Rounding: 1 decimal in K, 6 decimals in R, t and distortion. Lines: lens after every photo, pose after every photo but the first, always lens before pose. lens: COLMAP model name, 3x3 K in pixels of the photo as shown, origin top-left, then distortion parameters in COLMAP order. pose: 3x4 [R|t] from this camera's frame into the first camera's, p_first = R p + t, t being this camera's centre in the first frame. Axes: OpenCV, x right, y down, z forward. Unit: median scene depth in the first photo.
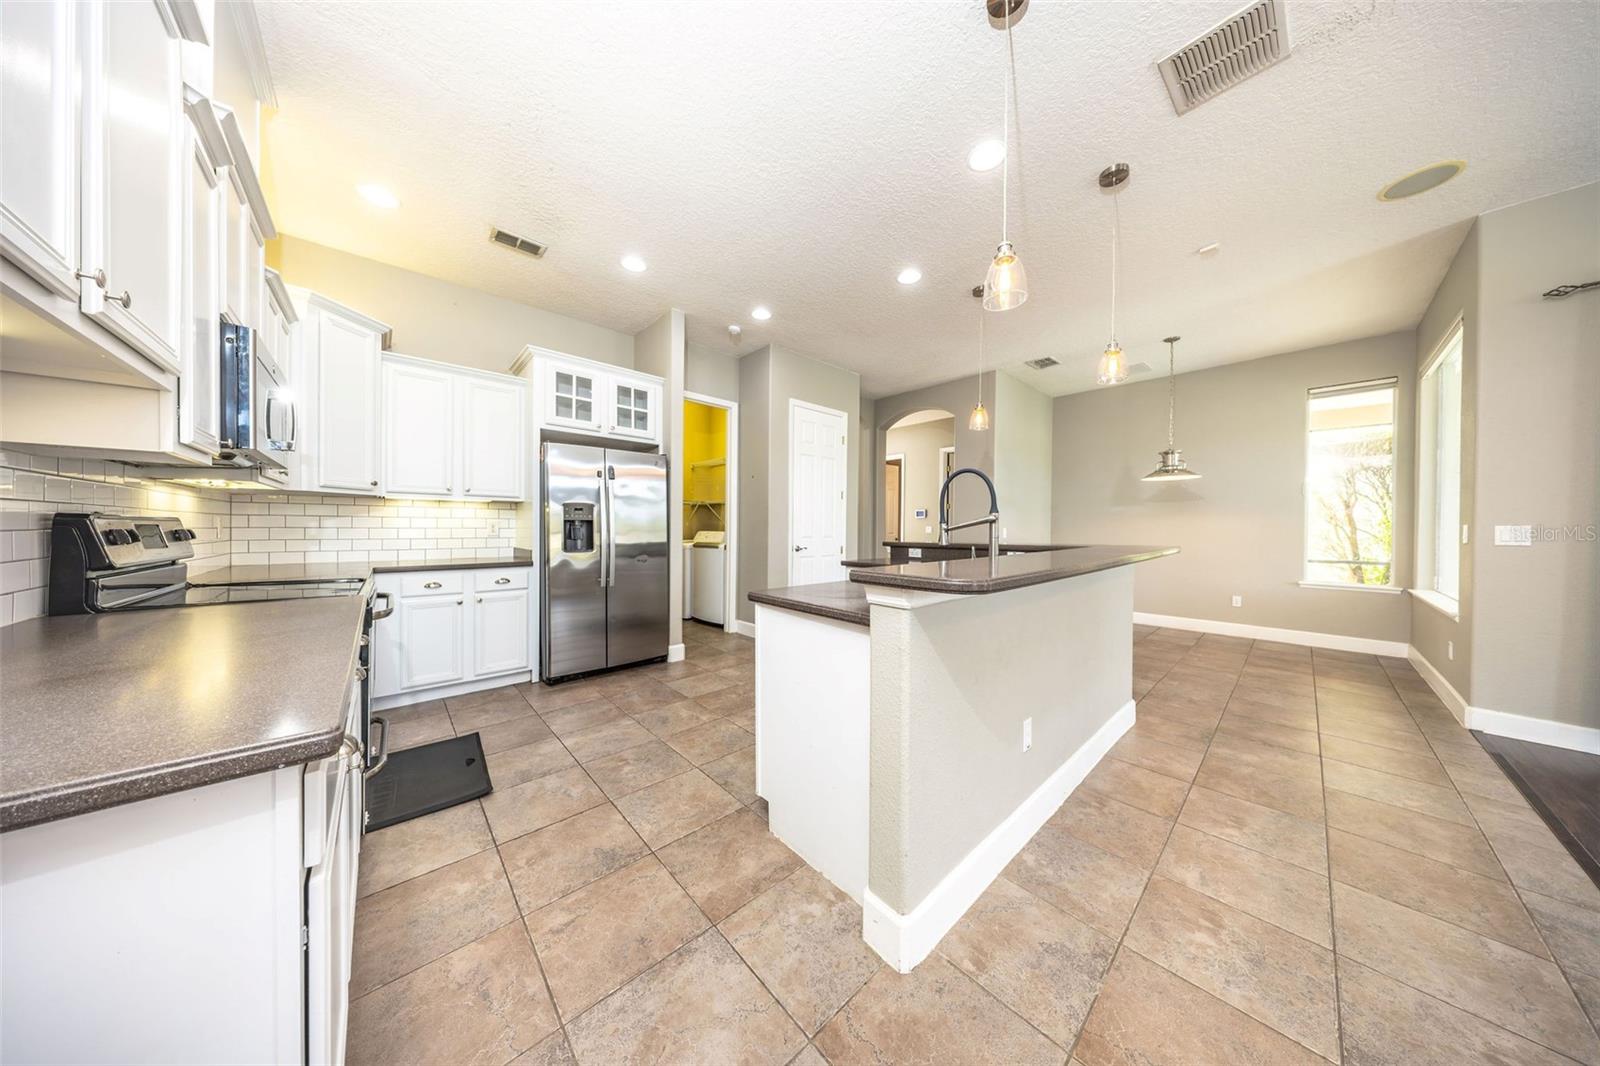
lens RADIAL K [[460.2, 0, 801.2], [0, 460.2, 531.0], [0, 0, 1]] dist [0.000021, -0.000060]
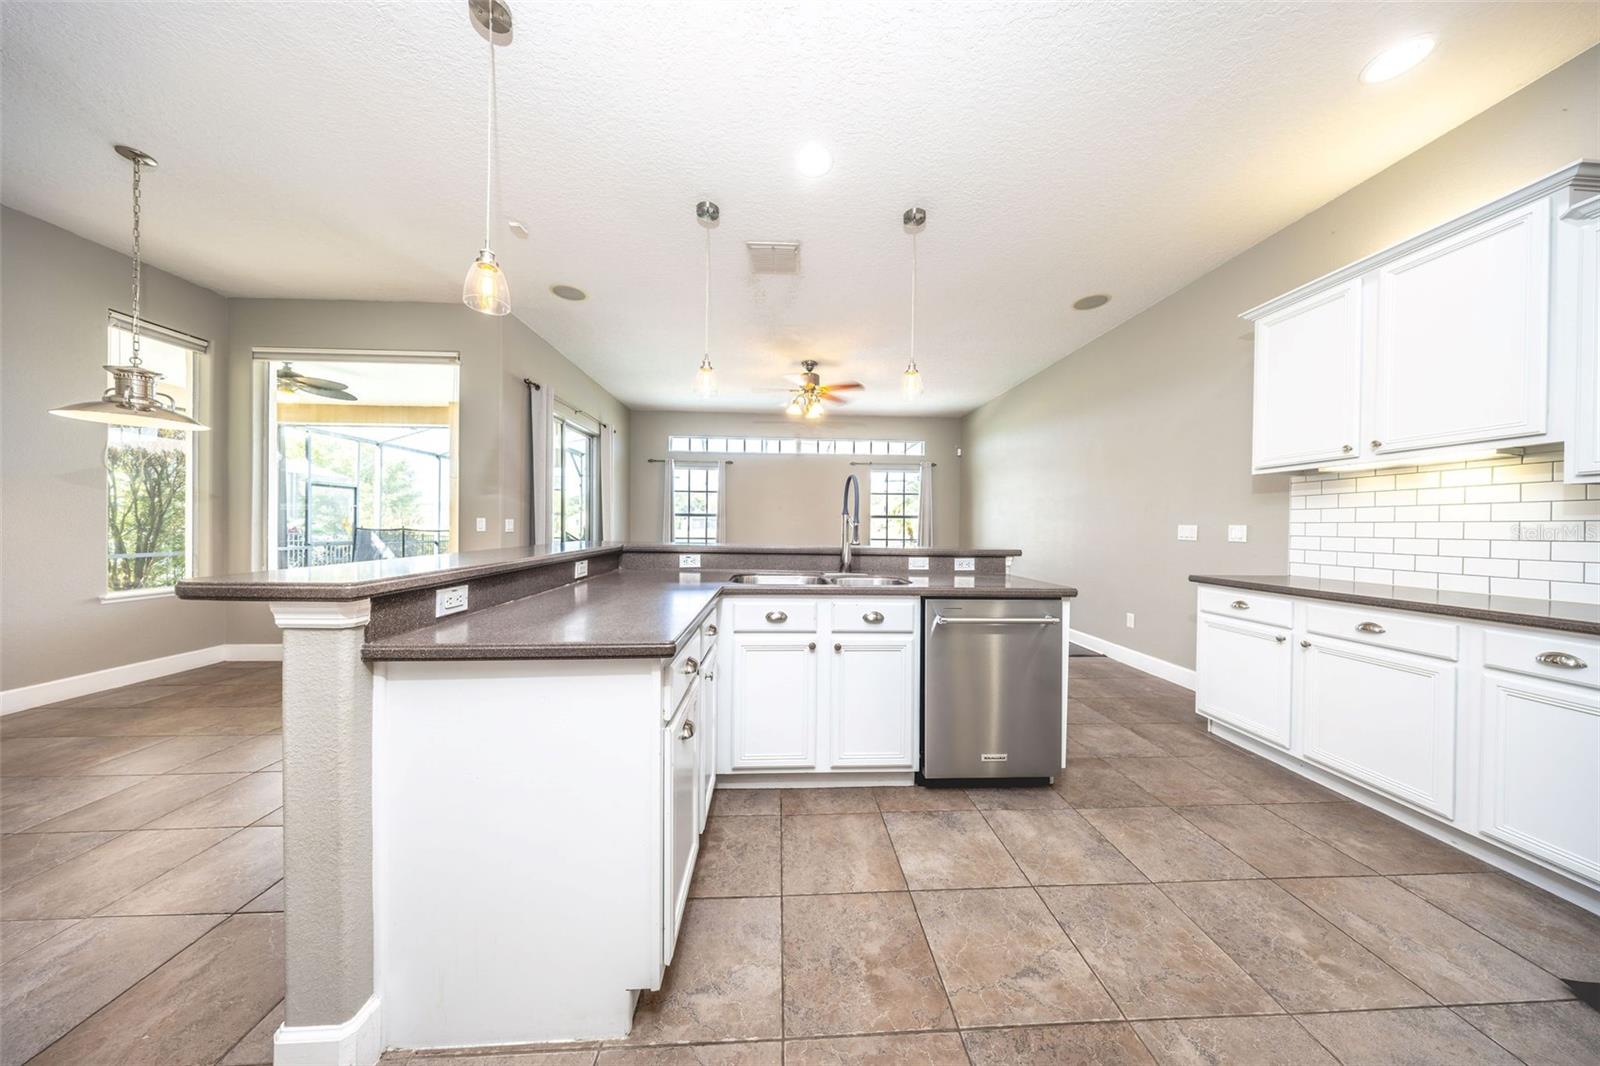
lens RADIAL K [[460.2, 0, 801.2], [0, 460.2, 531.0], [0, 0, 1]] dist [0.000021, -0.000060]
pose [[-0.771165, -0.022654, 0.636232, -0.212358], [-0.012655, 0.999715, 0.020257, -0.015338], [-0.636509, 0.007570, -0.771232, 1.597424]]
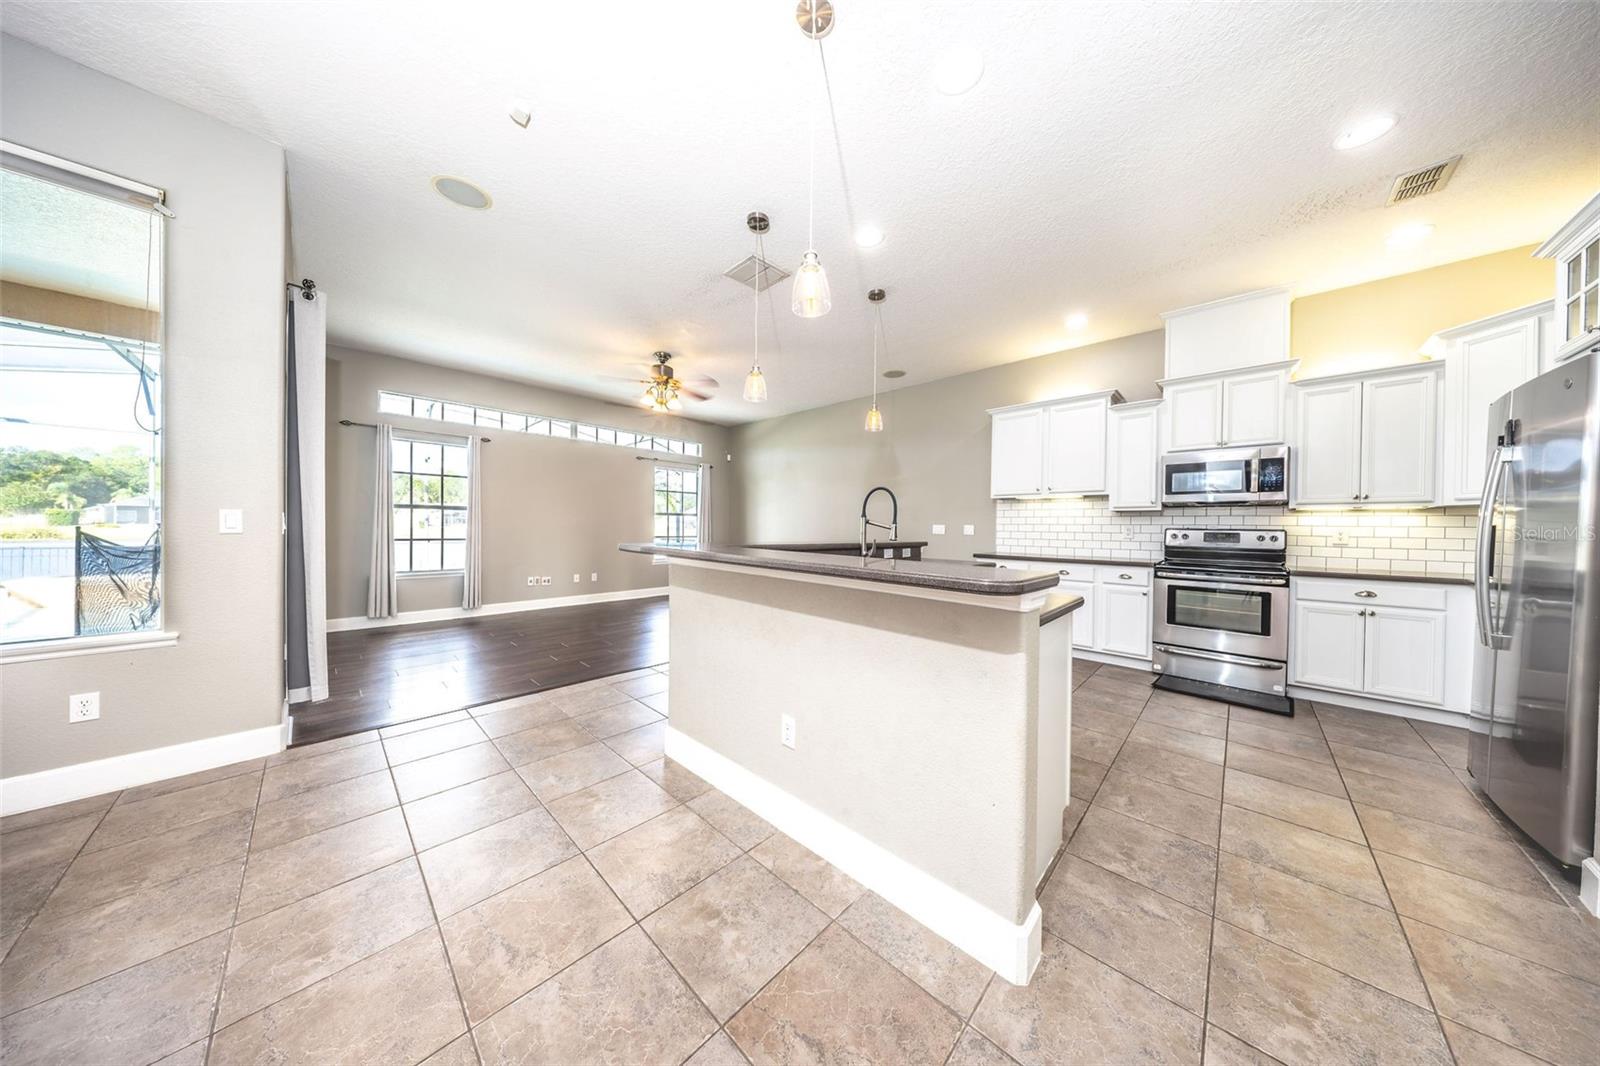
lens RADIAL K [[465.6, 0, 809.0], [0, 465.6, 527.3], [0, 0, 1]] dist [0.007160, -0.000075]
pose [[-0.996774, -0.020272, -0.077659, 0.580369], [-0.020835, 0.999762, 0.006453, -0.008785], [0.077510, 0.008050, -0.996959, 2.028166]]
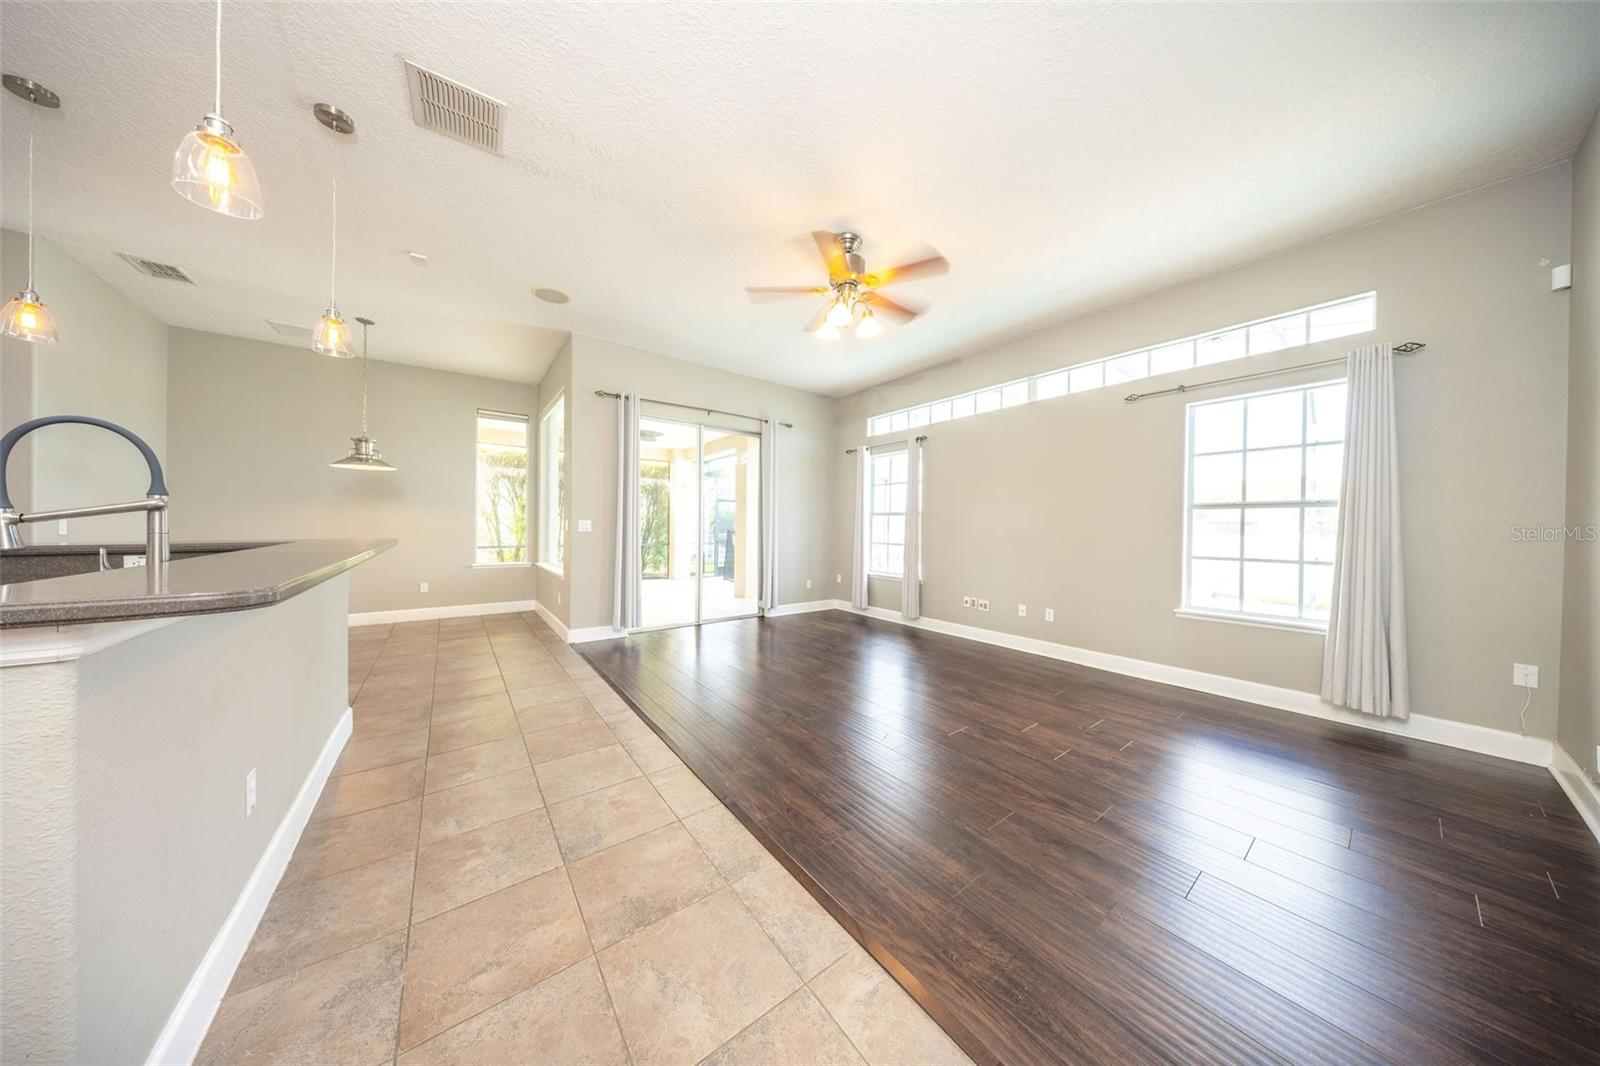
lens RADIAL K [[460.9, 0, 804.8], [0, 460.9, 533.7], [0, 0, 1]] dist [0.001524, 0.000005]
pose [[0.088659, -0.021852, 0.995822, -0.117982], [-0.001367, 0.999756, 0.022060, -0.000359], [-0.996061, -0.003317, 0.088607, 0.018268]]
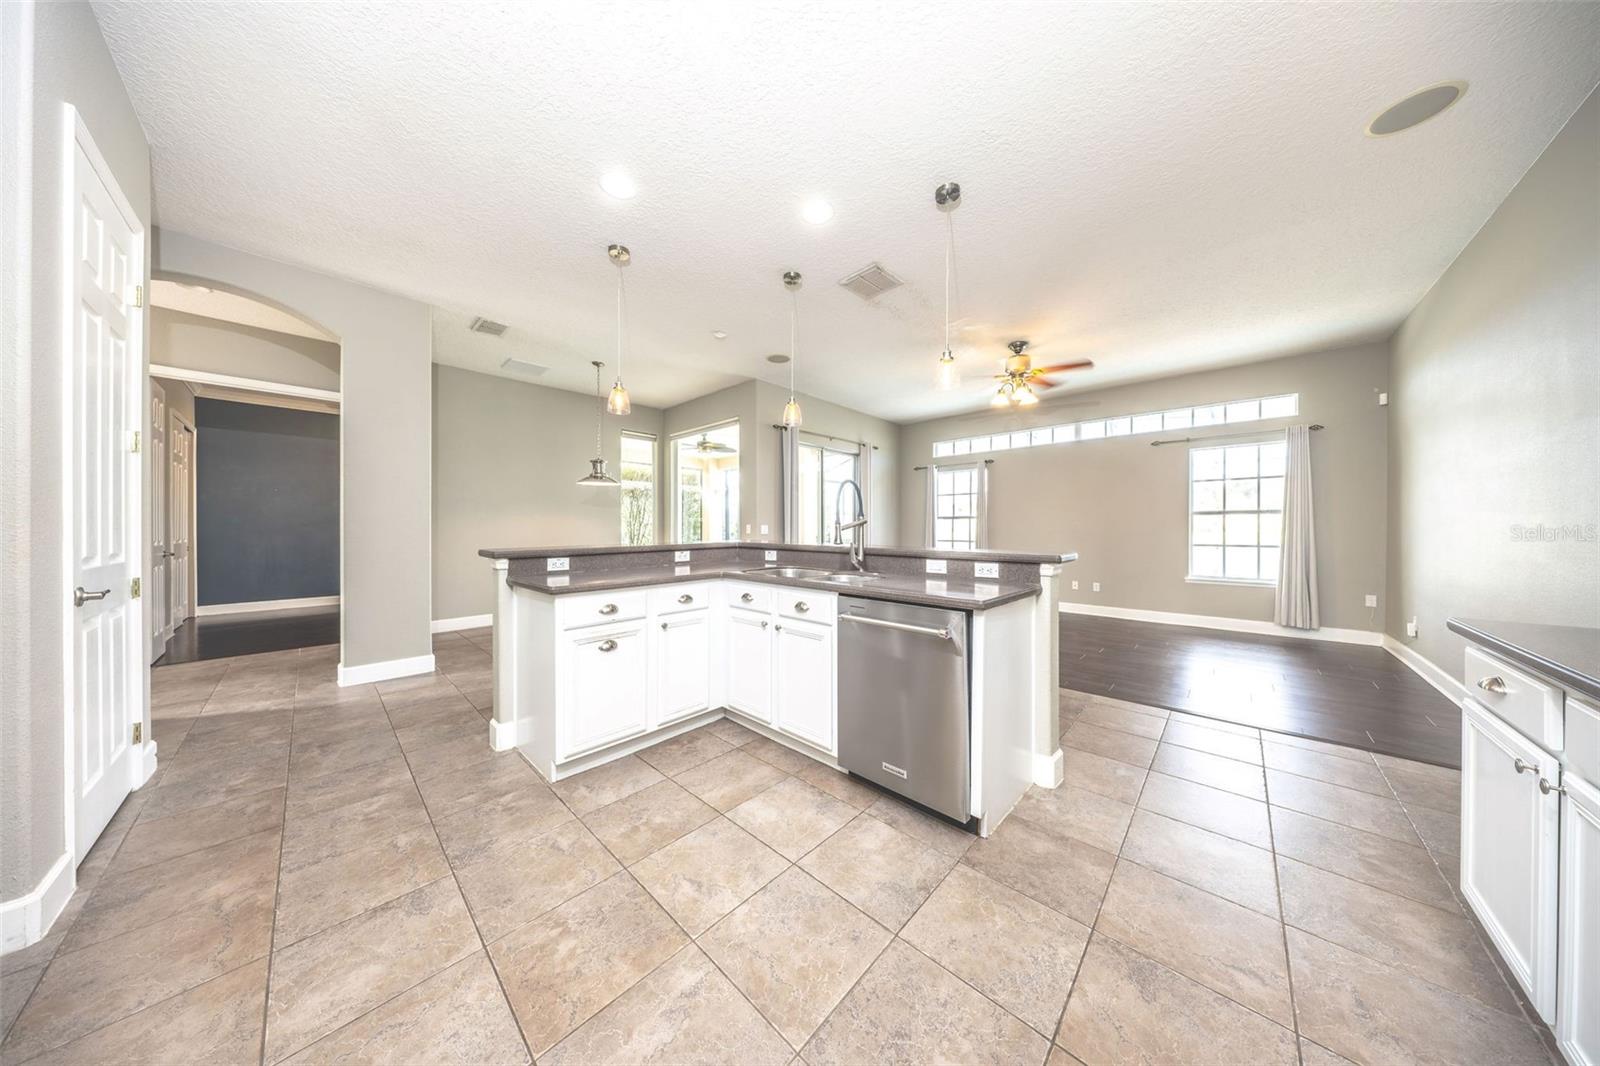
lens RADIAL K [[460.9, 0, 804.8], [0, 460.9, 533.7], [0, 0, 1]] dist [0.001524, 0.000005]
pose [[-0.077576, -0.019876, 0.996788, -0.690443], [0.008293, 0.999754, 0.020581, -0.016018], [-0.996952, 0.009863, -0.077392, 0.995980]]
